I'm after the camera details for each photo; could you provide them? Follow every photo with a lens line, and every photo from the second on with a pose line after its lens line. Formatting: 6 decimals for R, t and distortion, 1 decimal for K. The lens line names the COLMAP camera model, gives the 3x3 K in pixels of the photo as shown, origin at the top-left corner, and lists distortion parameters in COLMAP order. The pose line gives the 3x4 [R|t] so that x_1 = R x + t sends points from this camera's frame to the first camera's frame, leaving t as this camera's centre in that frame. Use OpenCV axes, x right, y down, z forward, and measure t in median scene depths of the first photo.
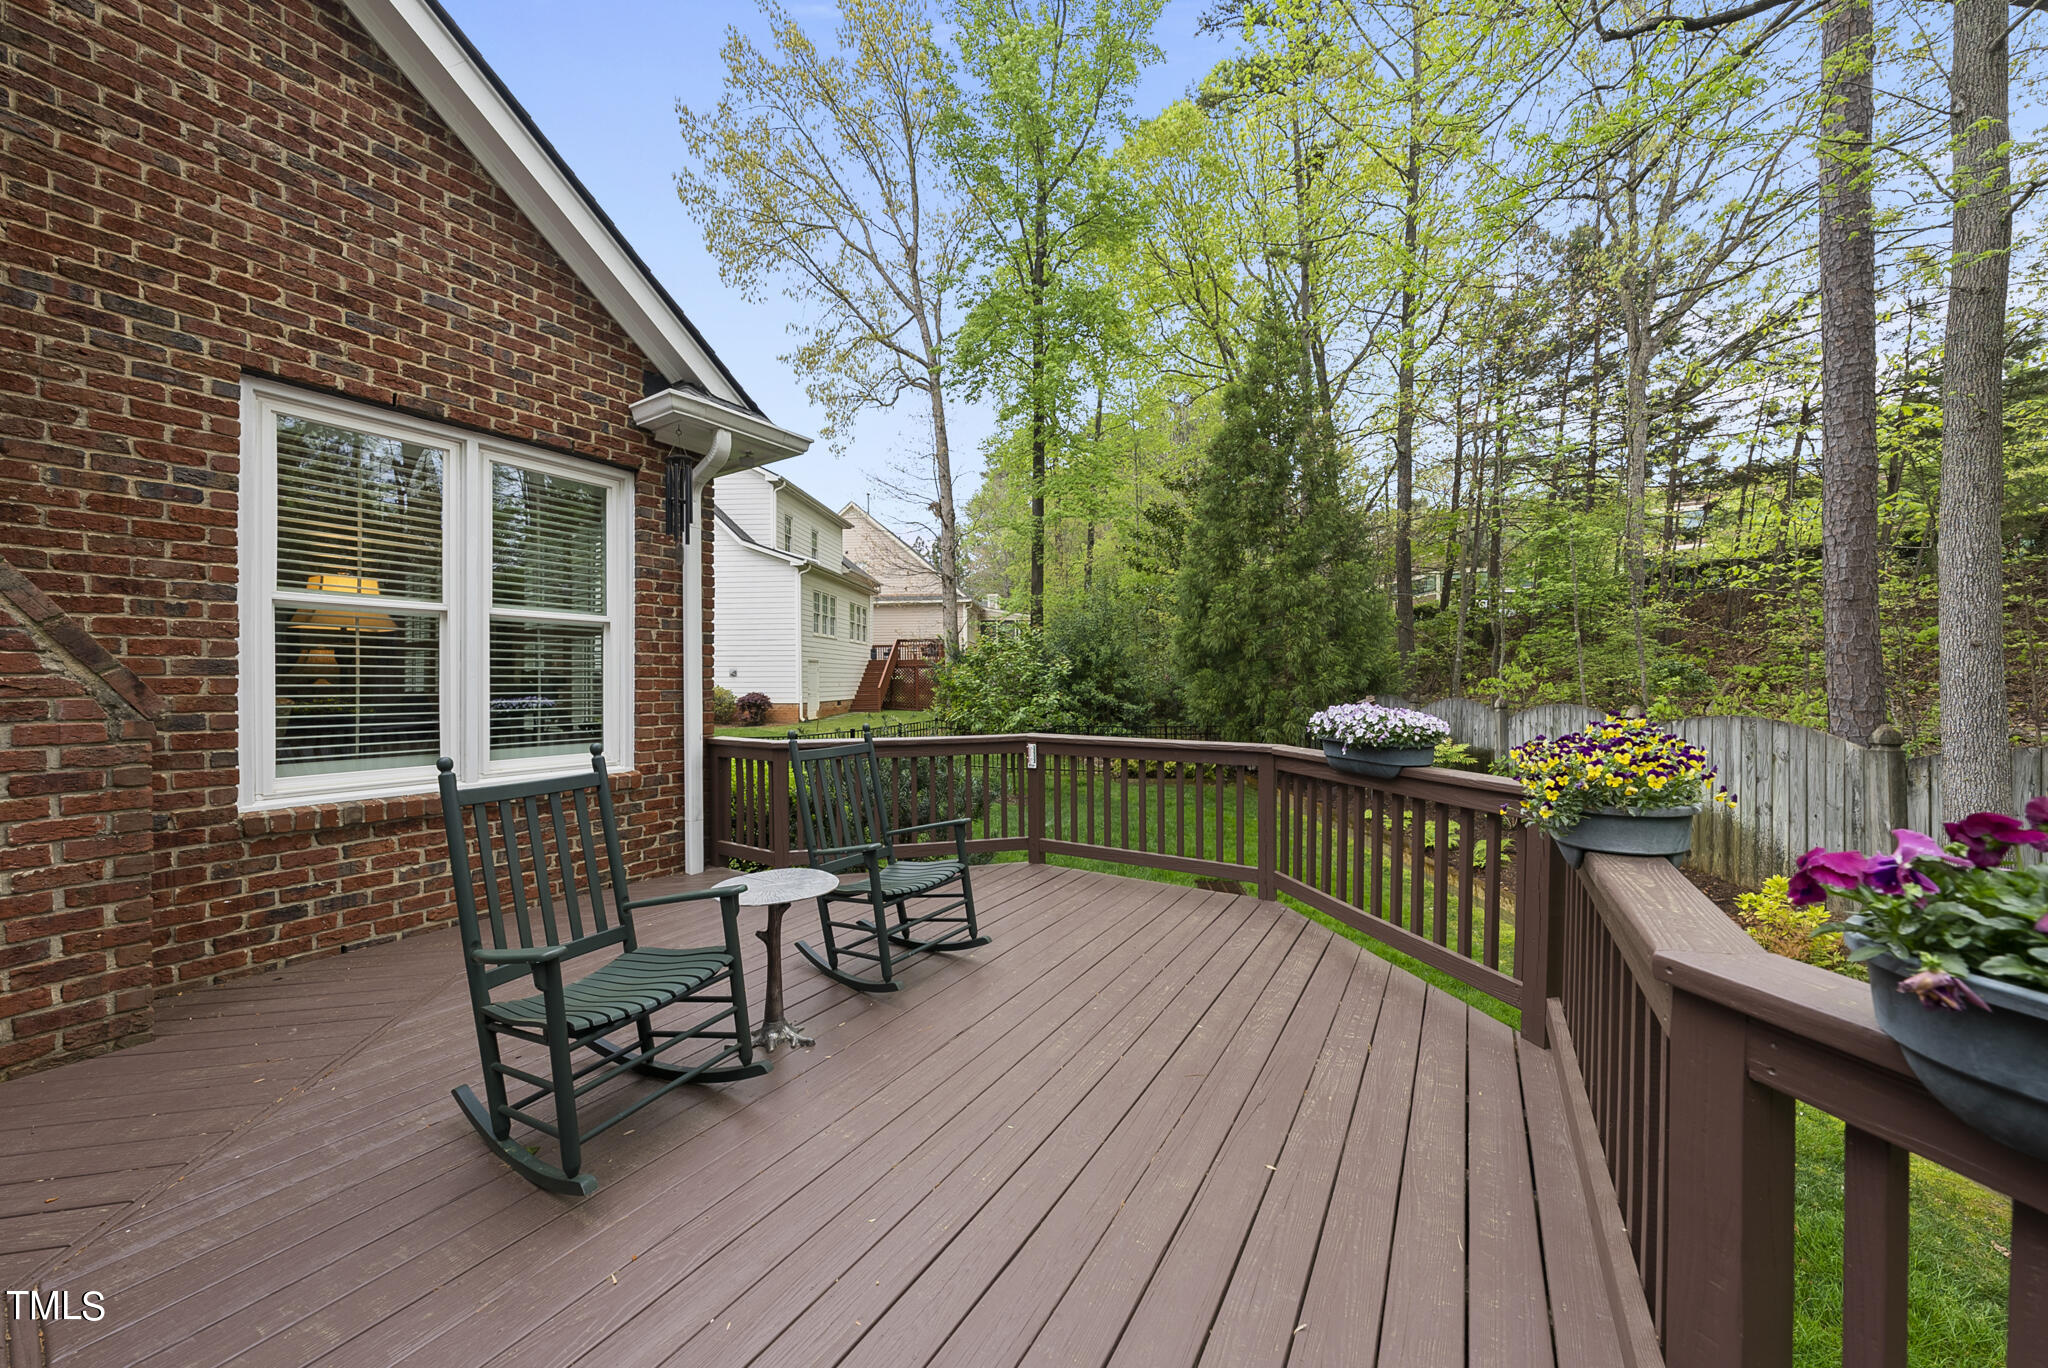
lens RADIAL K [[703.4, 0, 1033.0], [0, 703.4, 684.0], [0, 0, 1]] dist [-0.004228, 0.000343]
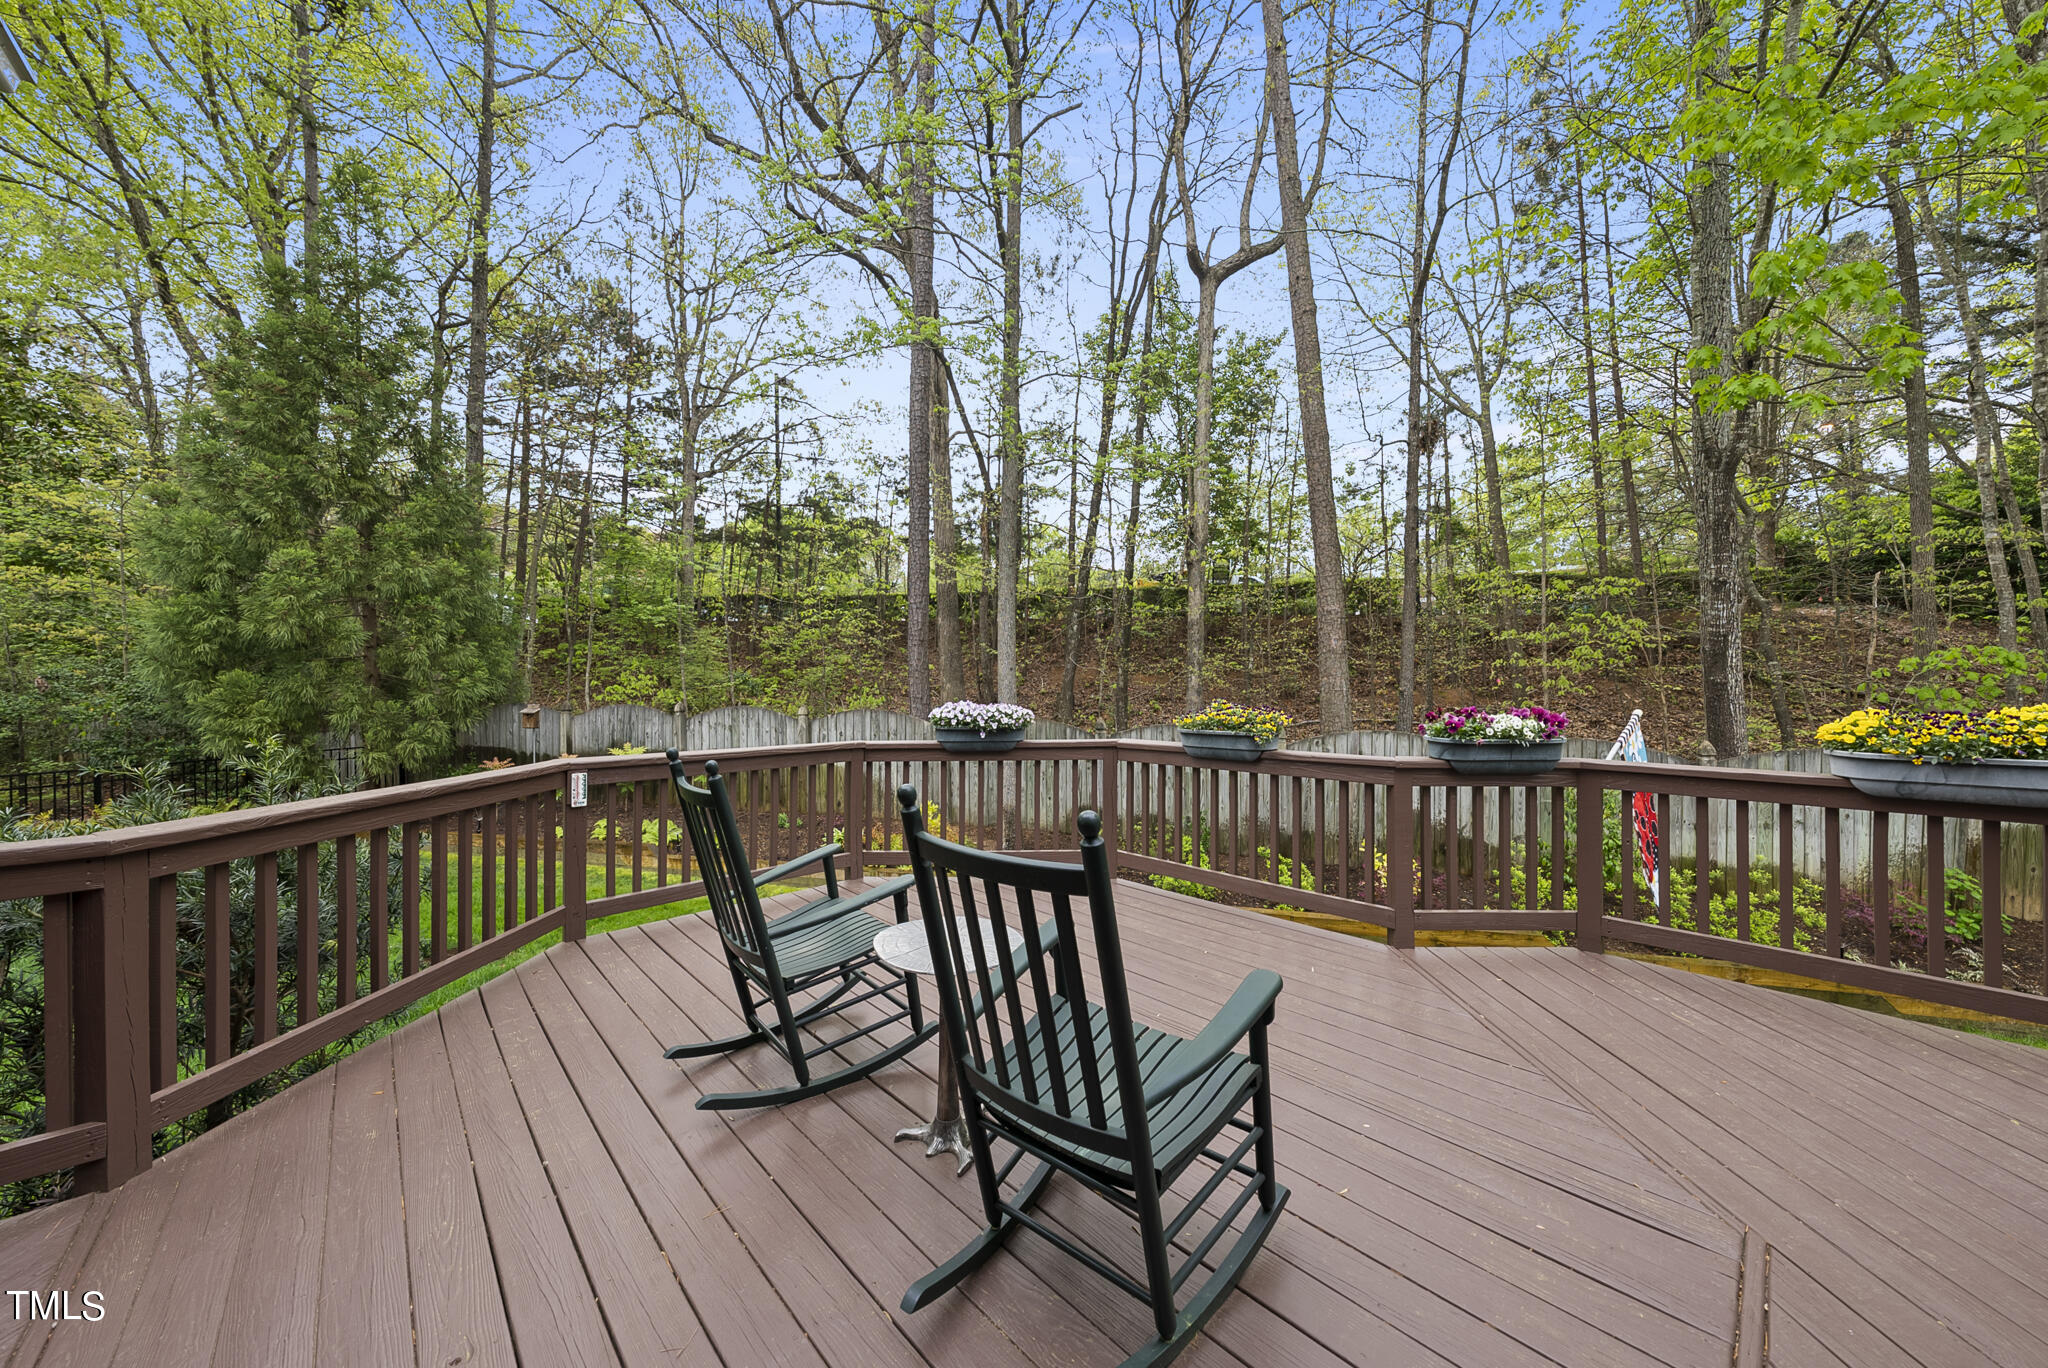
lens RADIAL K [[703.4, 0, 1020.0], [0, 703.4, 682.2], [0, 0, 1]] dist [-0.004228, 0.000343]
pose [[0.266637, 0.007242, 0.963770, -0.429586], [0.006177, 0.999938, -0.009222, 0.000765], [-0.963777, 0.008412, 0.266576, 0.275970]]
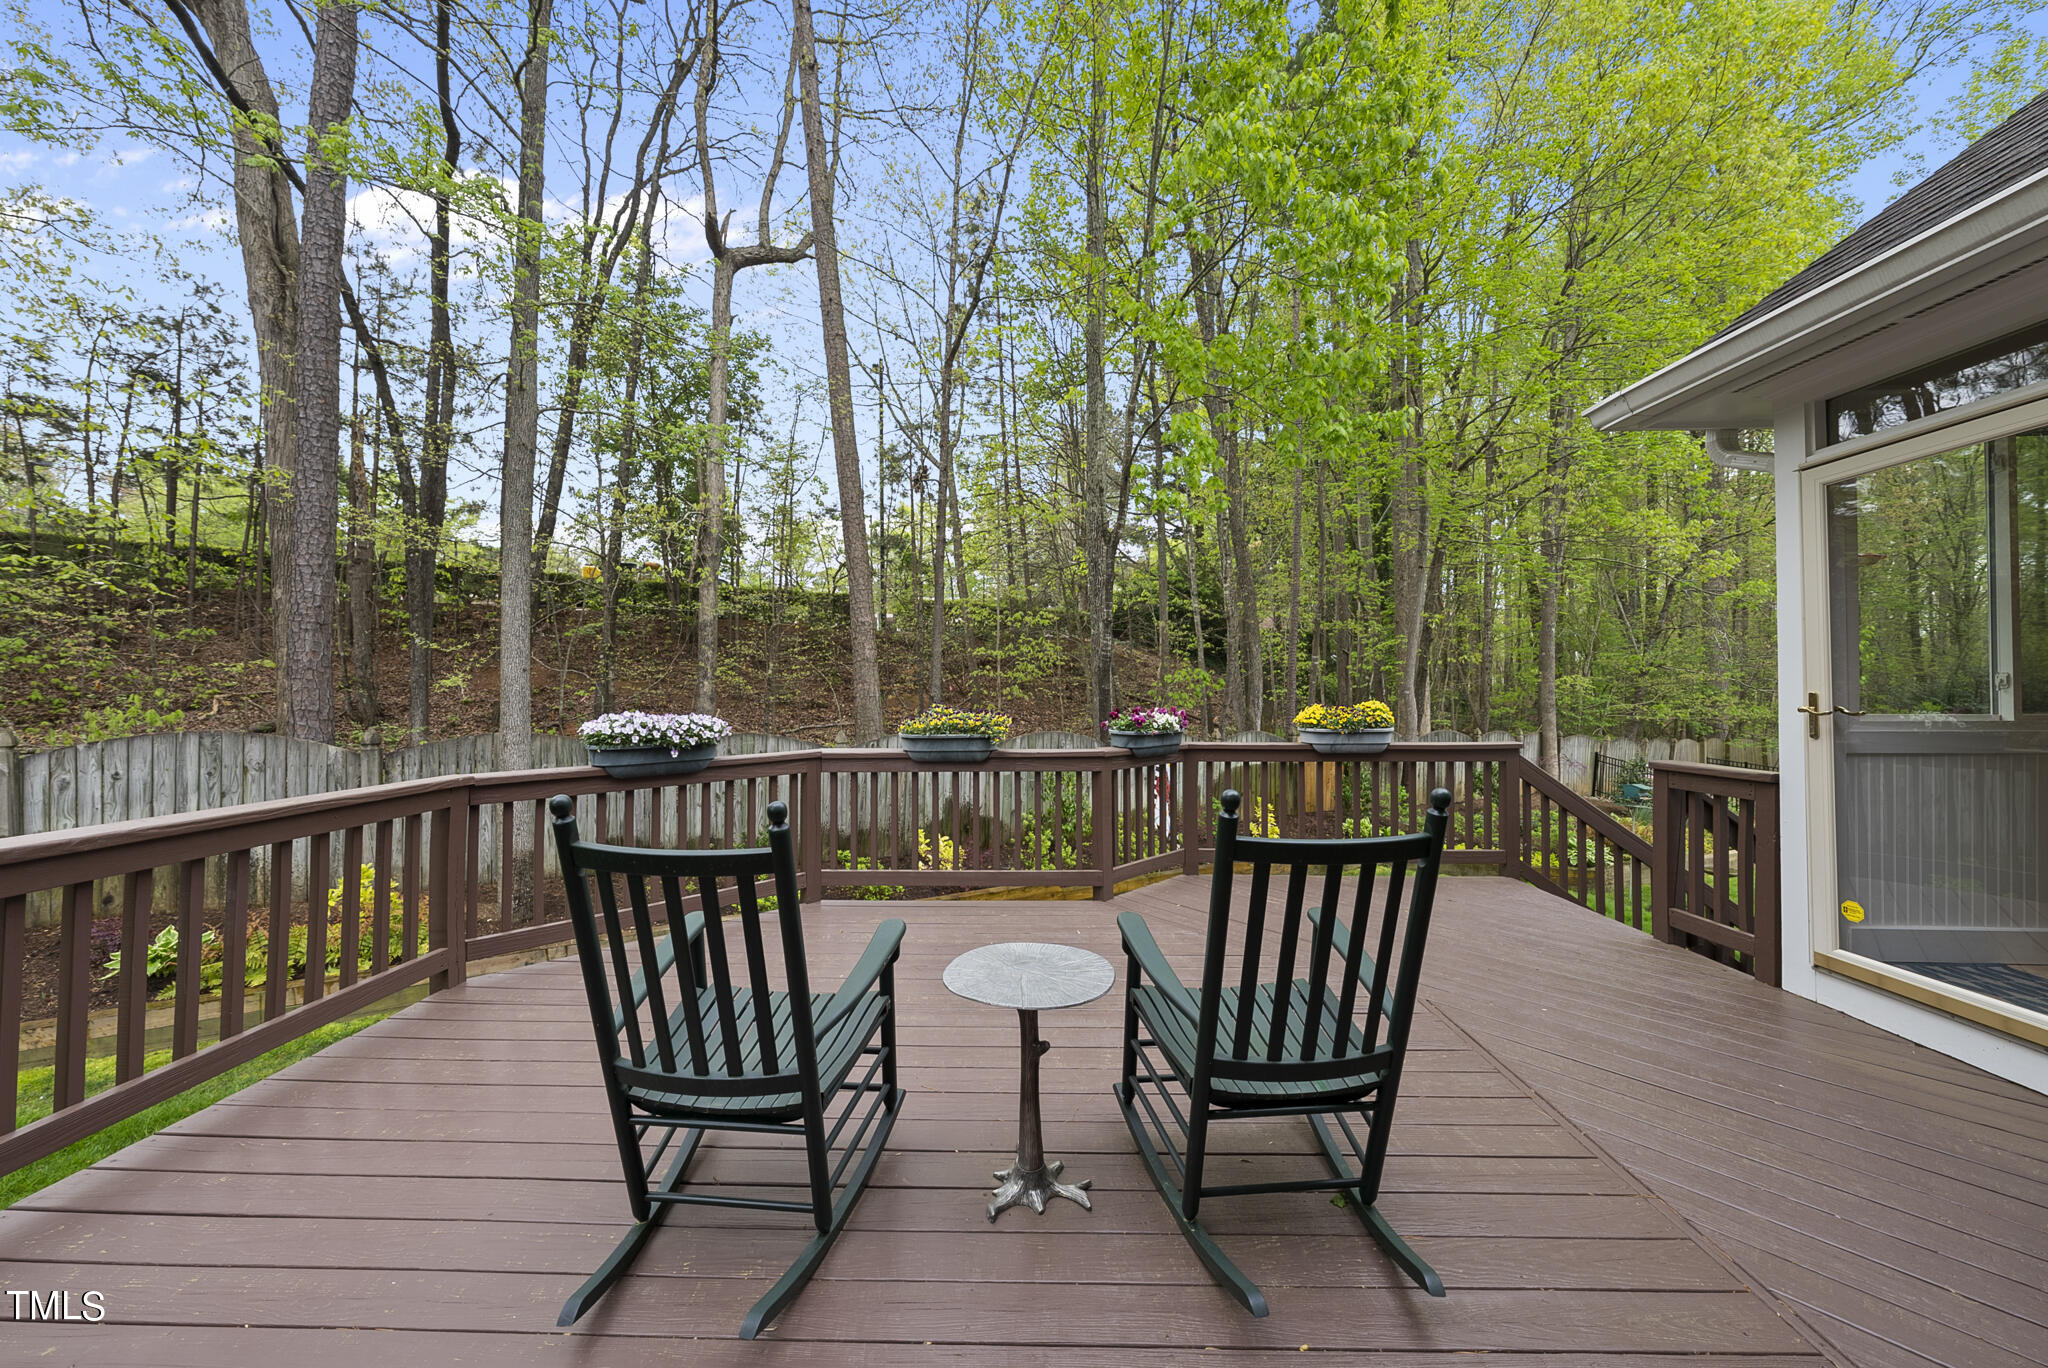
lens RADIAL K [[703.4, 0, 1026.1], [0, 703.4, 681.3], [0, 0, 1]] dist [-0.004228, 0.000343]
pose [[-0.502200, 0.014874, 0.864624, -0.386250], [0.007586, 0.999889, -0.012794, -0.001208], [-0.864718, 0.000134, -0.502257, 0.523776]]
